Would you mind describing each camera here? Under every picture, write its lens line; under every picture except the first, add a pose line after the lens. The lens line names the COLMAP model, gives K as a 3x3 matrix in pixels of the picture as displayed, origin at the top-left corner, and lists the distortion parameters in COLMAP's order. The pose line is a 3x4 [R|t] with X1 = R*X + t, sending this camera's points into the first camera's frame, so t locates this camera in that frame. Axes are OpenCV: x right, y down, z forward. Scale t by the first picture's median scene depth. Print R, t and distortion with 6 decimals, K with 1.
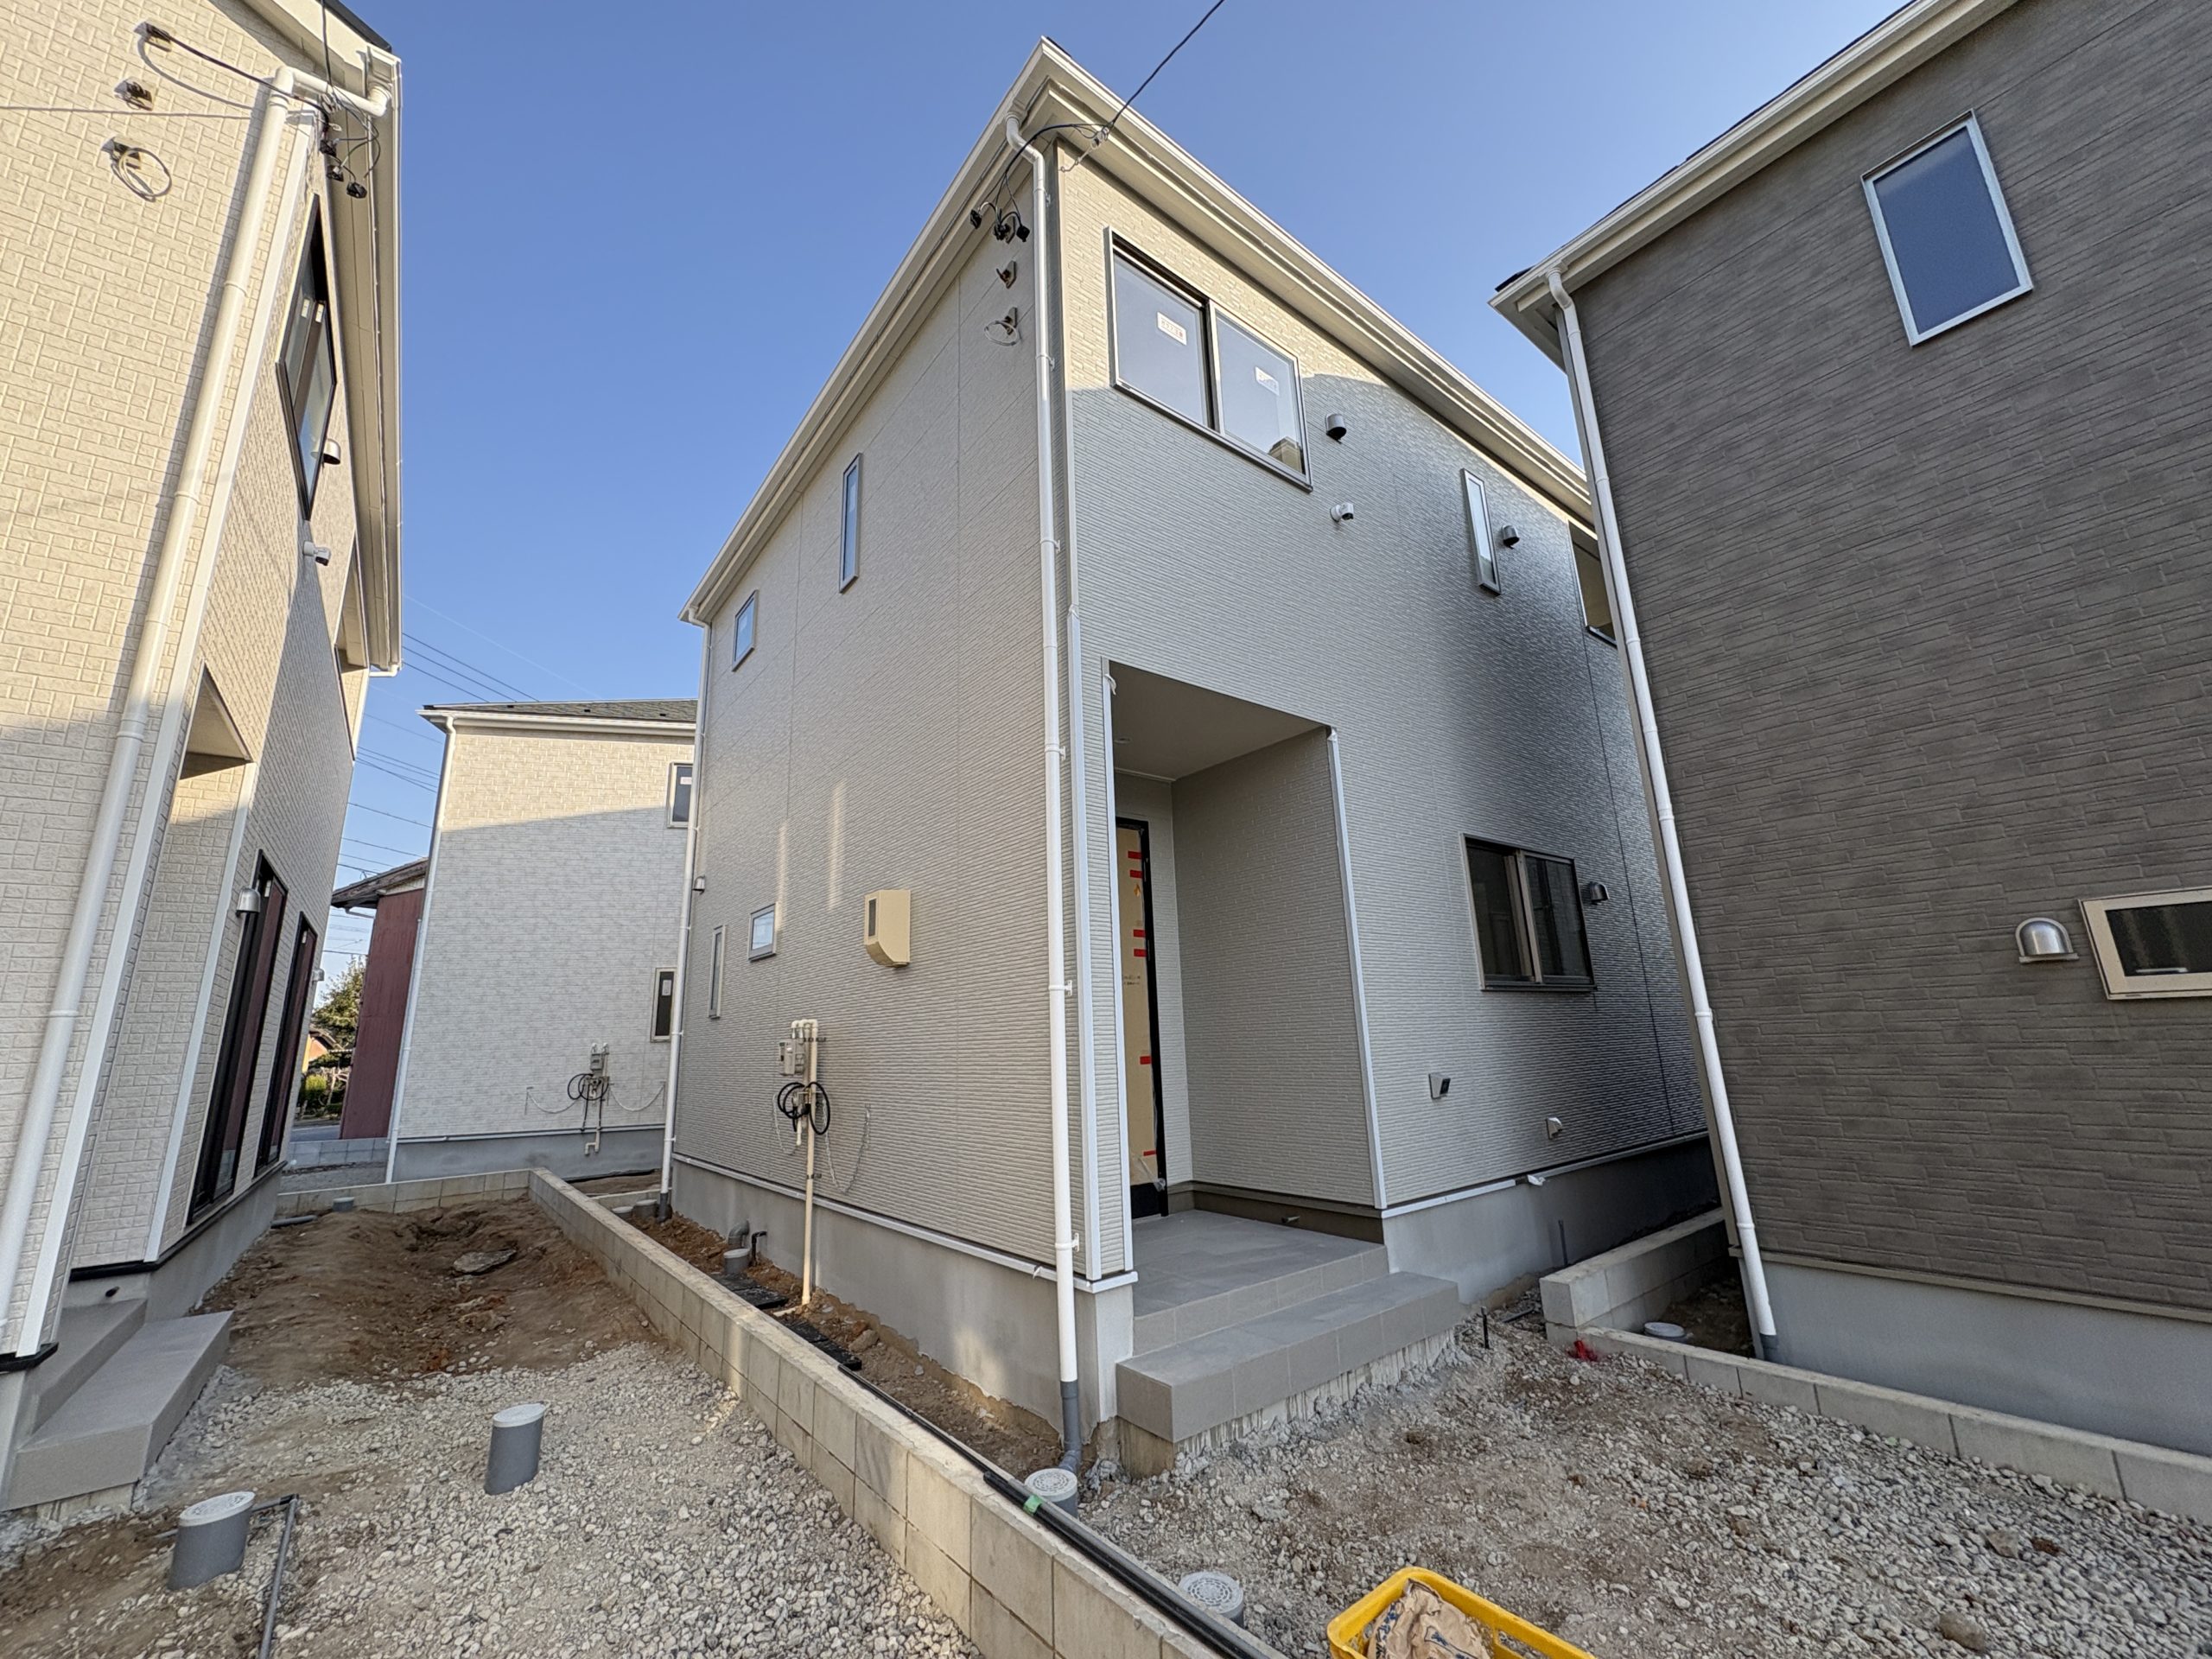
lens RADIAL K [[876.1, 0, 1102.8], [0, 876.1, 827.3], [0, 0, 1]] dist [0.000806, 0.000297]
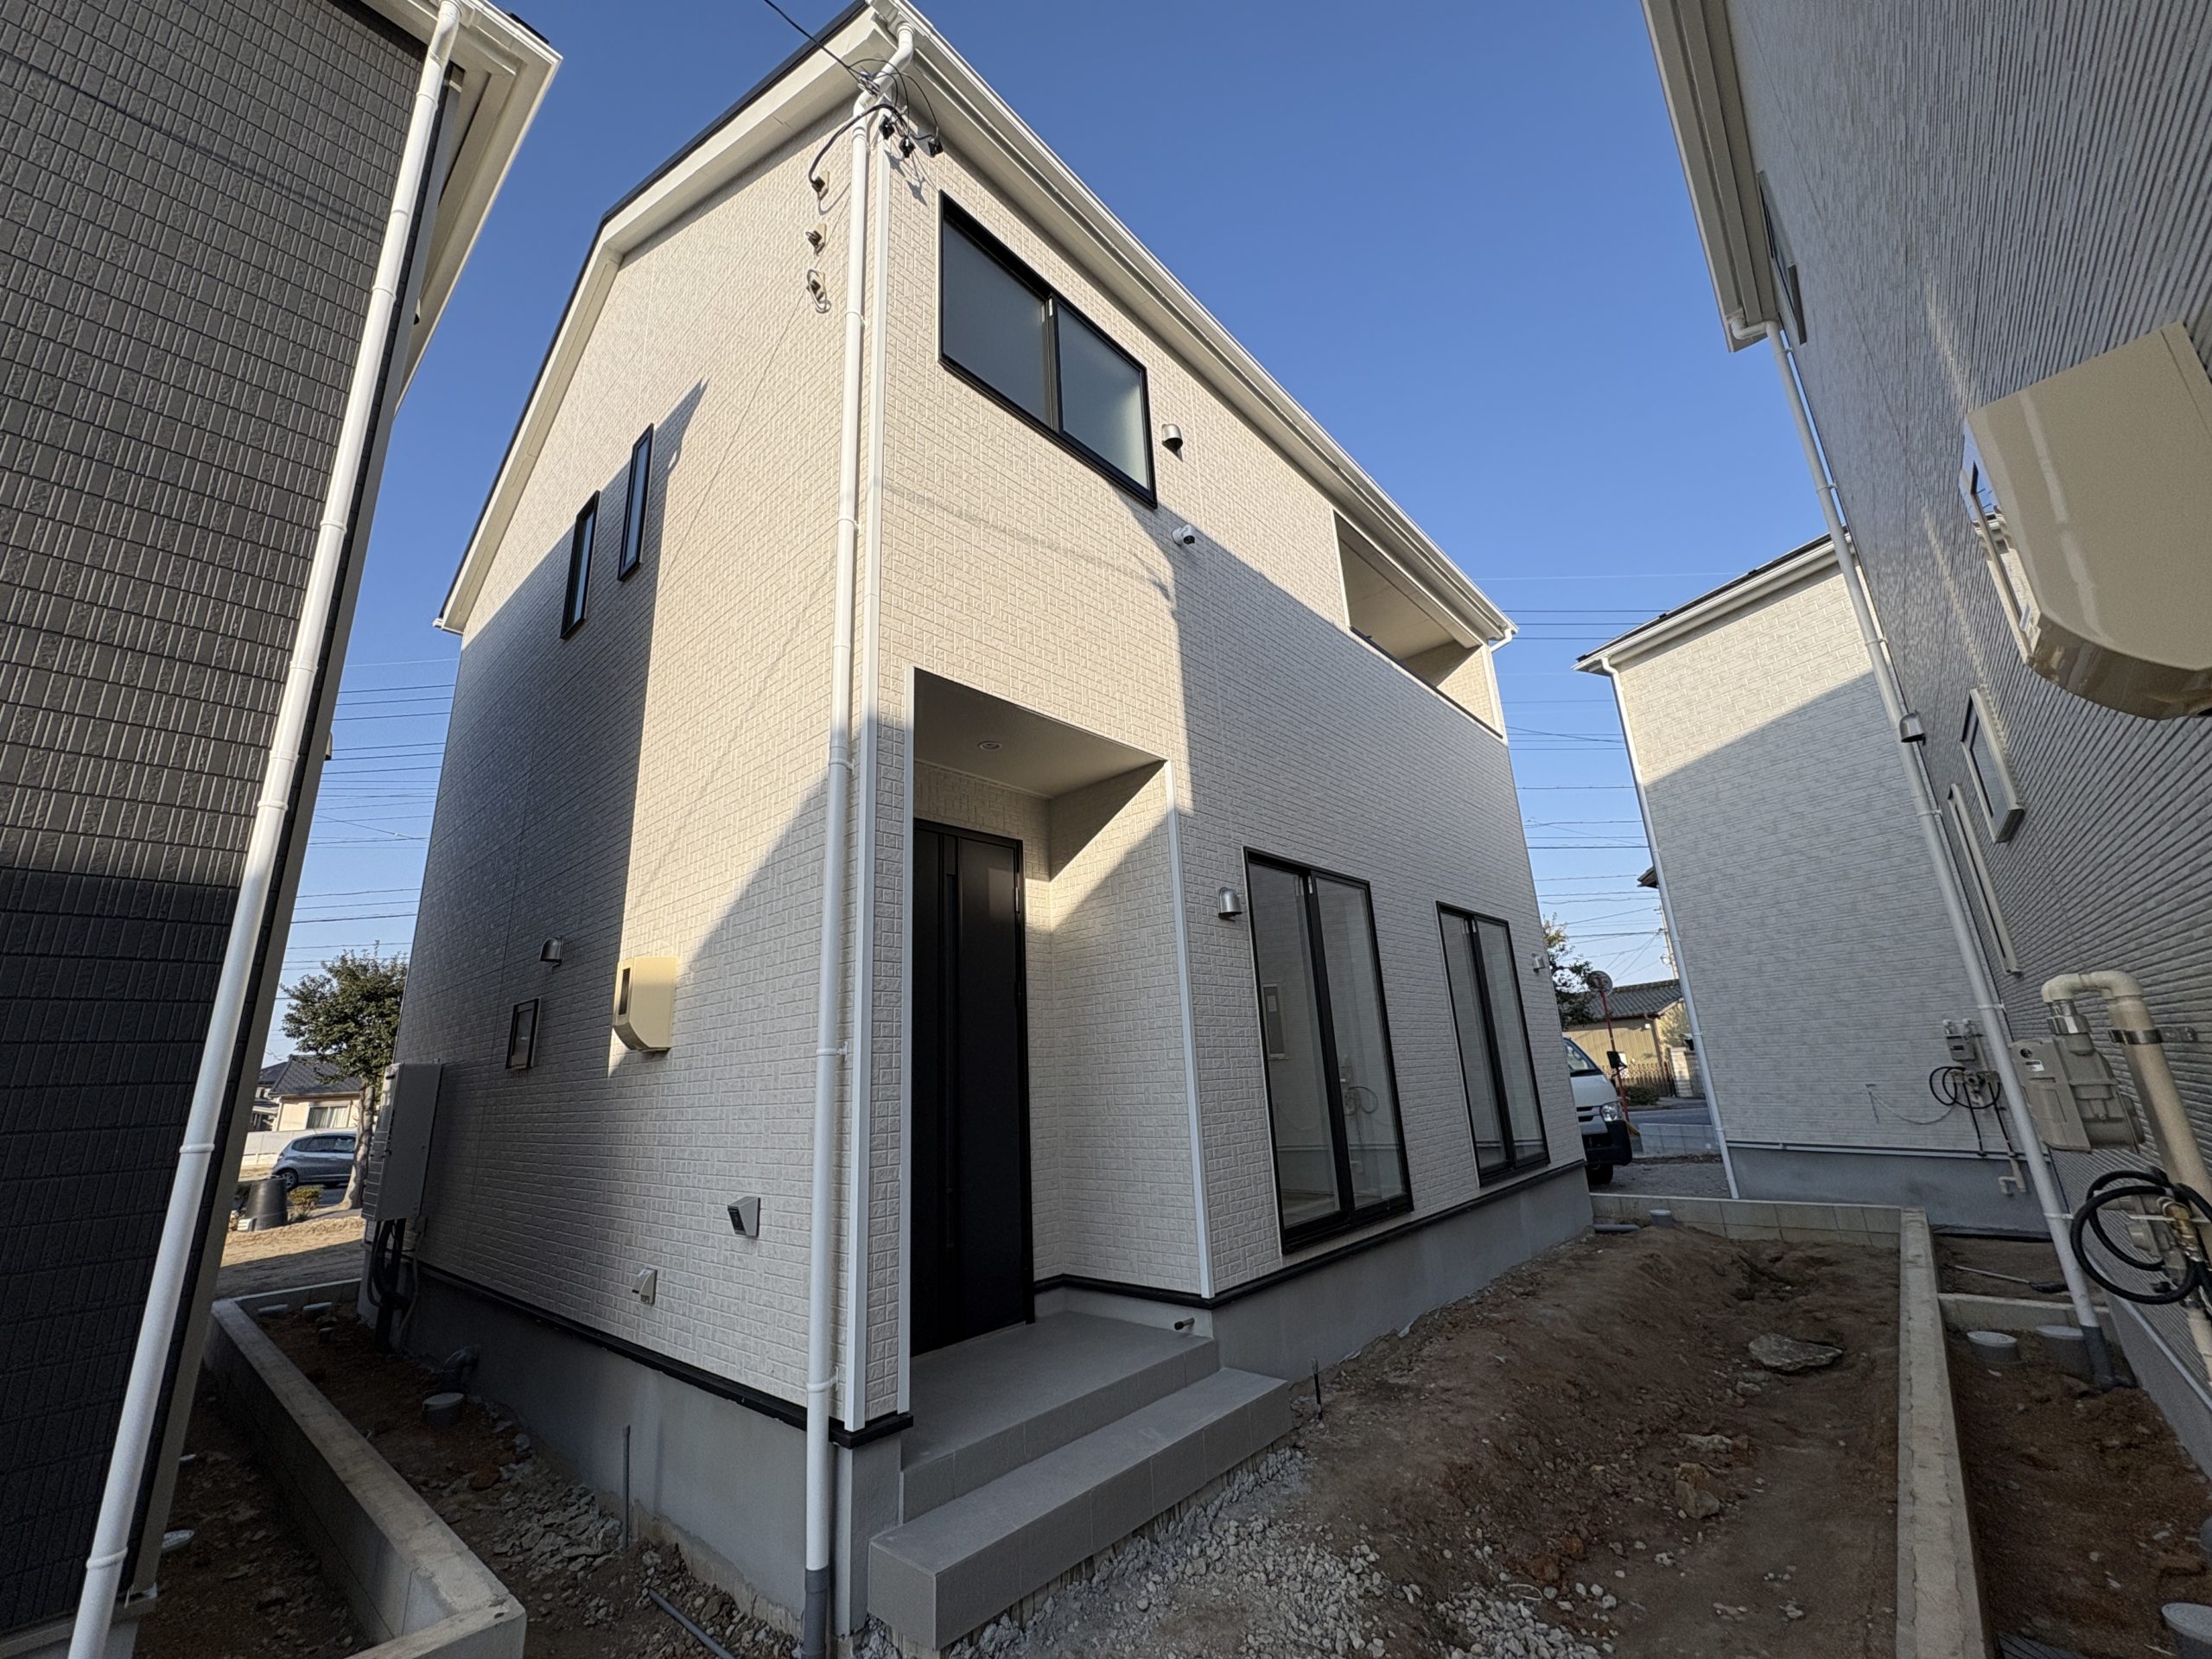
lens RADIAL K [[876.1, 0, 1102.8], [0, 876.1, 827.3], [0, 0, 1]] dist [0.000806, 0.000297]
pose [[0.180836, -0.242197, -0.953226, -0.099636], [0.273450, 0.943371, -0.187817, 0.153605], [0.944735, -0.226696, 0.236824, 0.699736]]
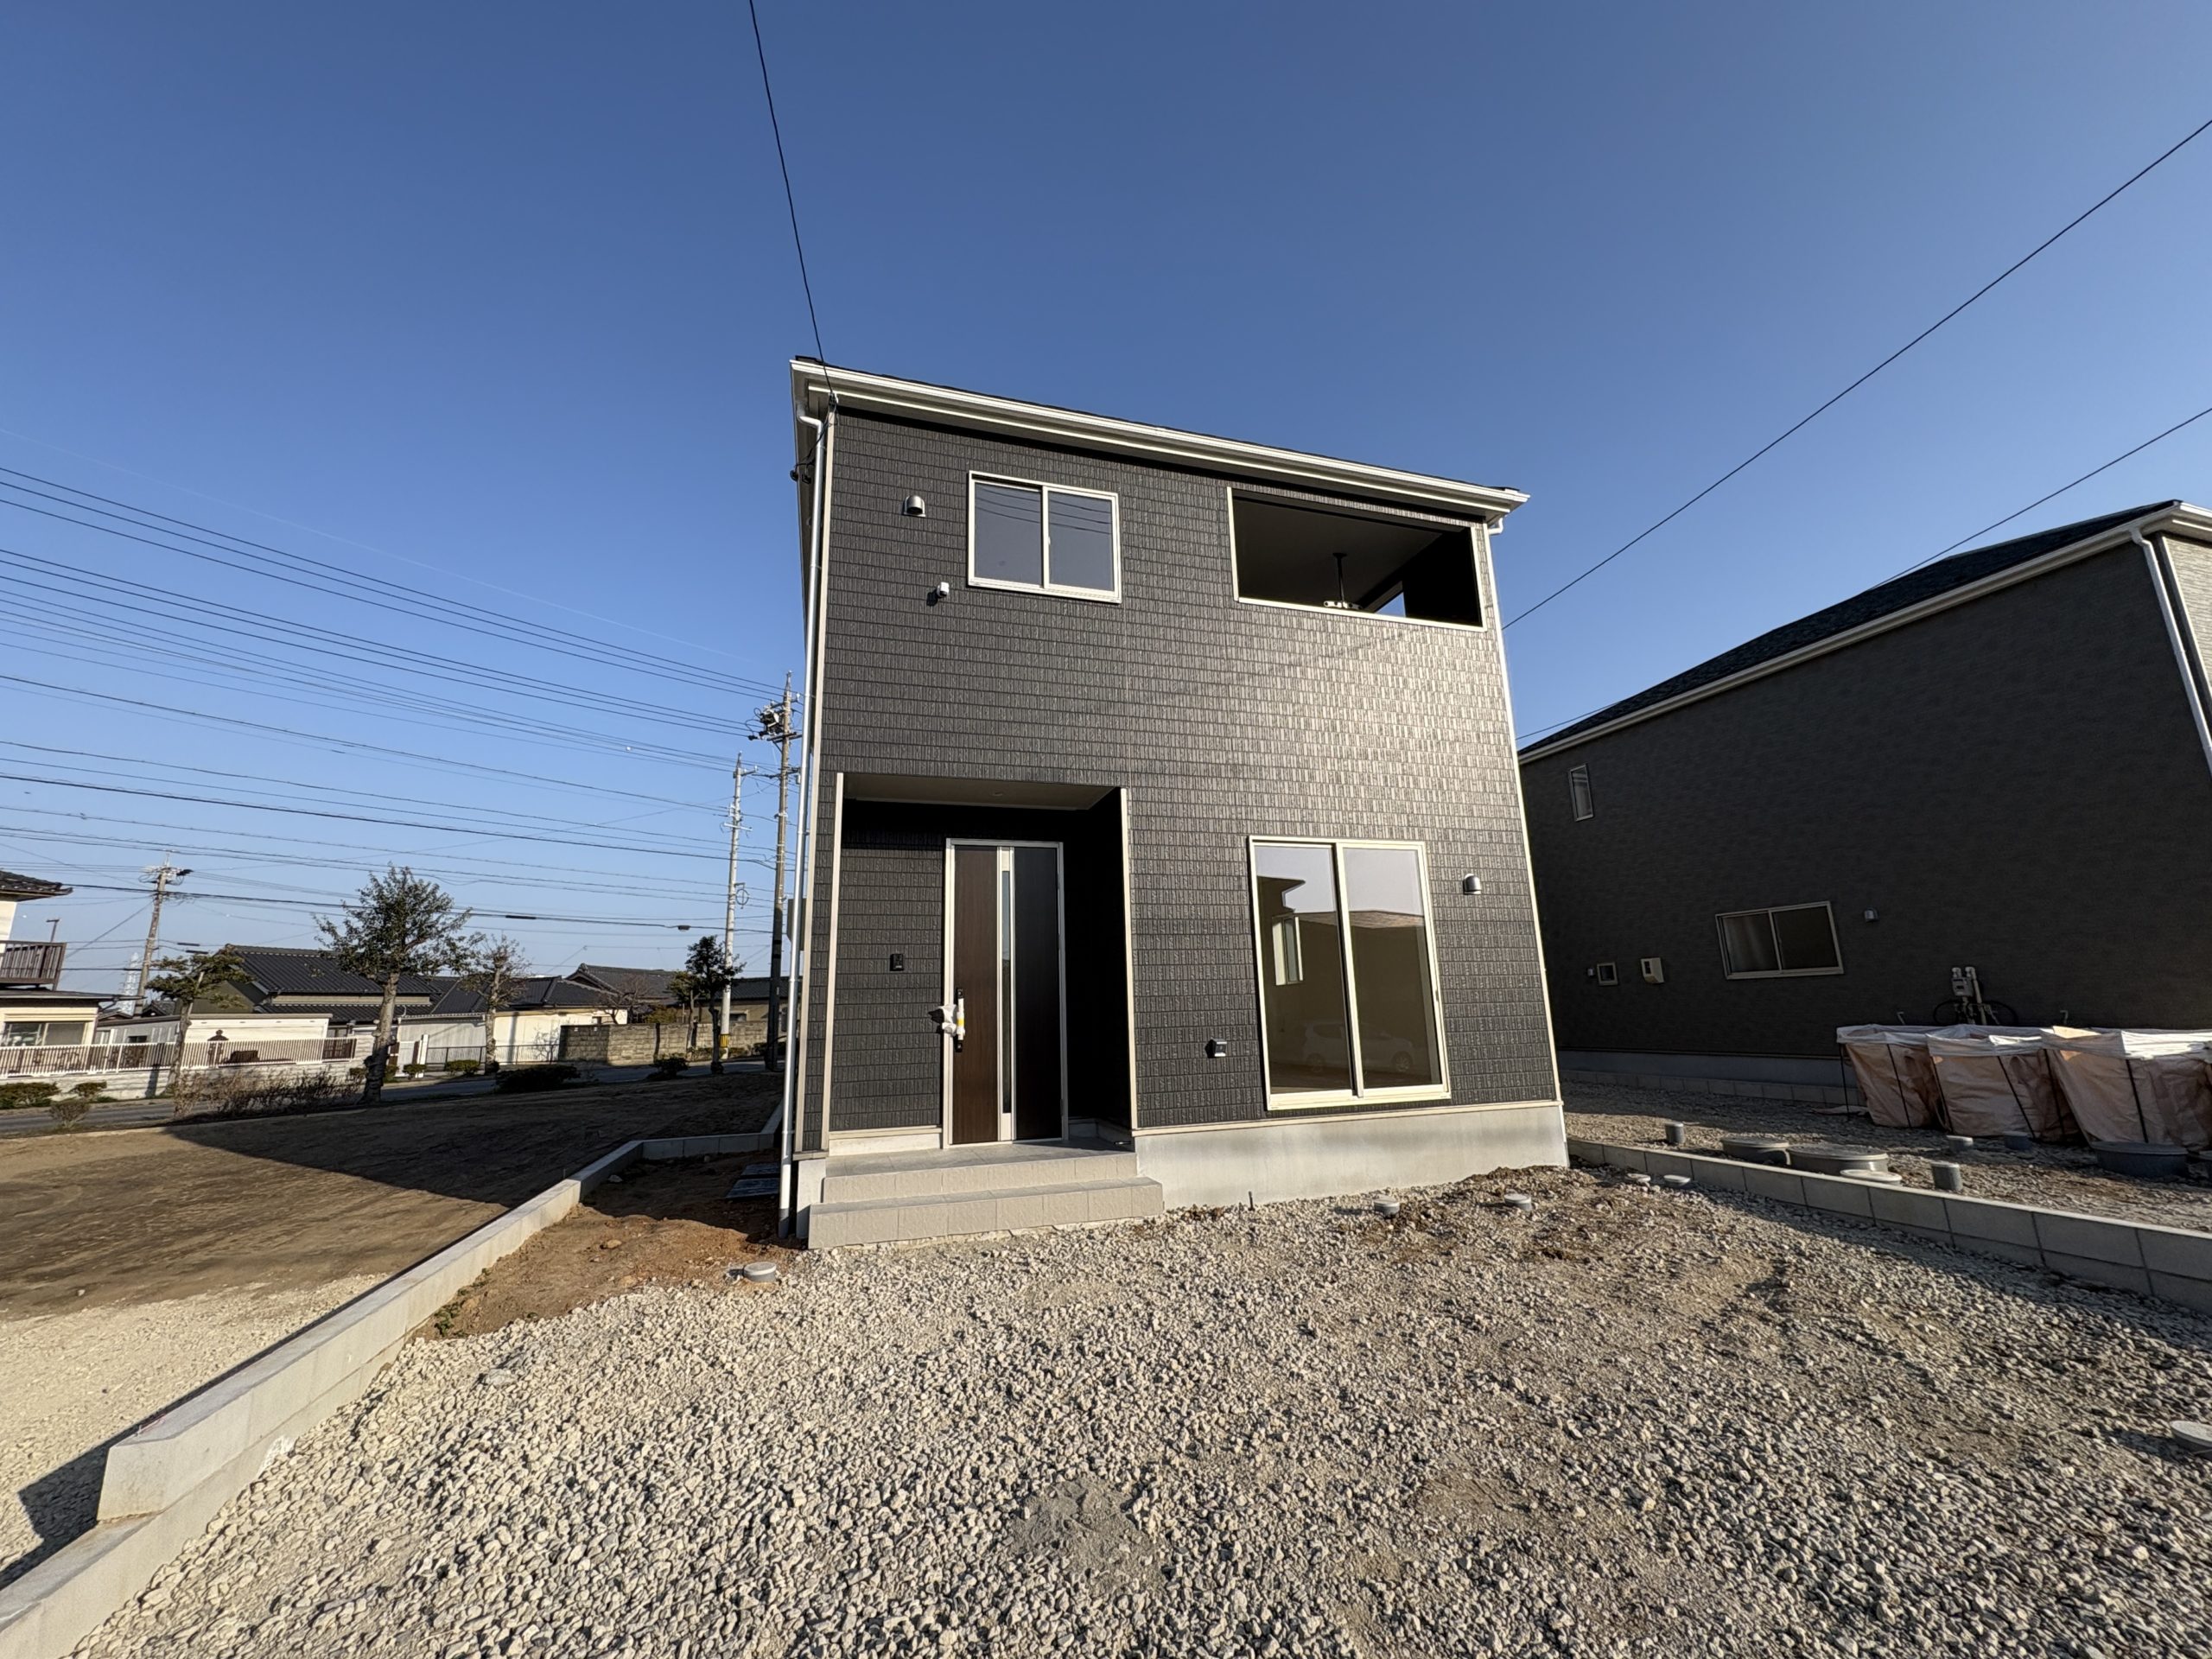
lens RADIAL K [[876.1, 0, 1102.8], [0, 876.1, 827.3], [0, 0, 1]] dist [0.000806, 0.000297]
pose [[0.935332, -0.062703, -0.348169, 0.252958], [0.075587, 0.996862, 0.023531, -0.656582], [0.345601, -0.048326, 0.937136, -2.916701]]
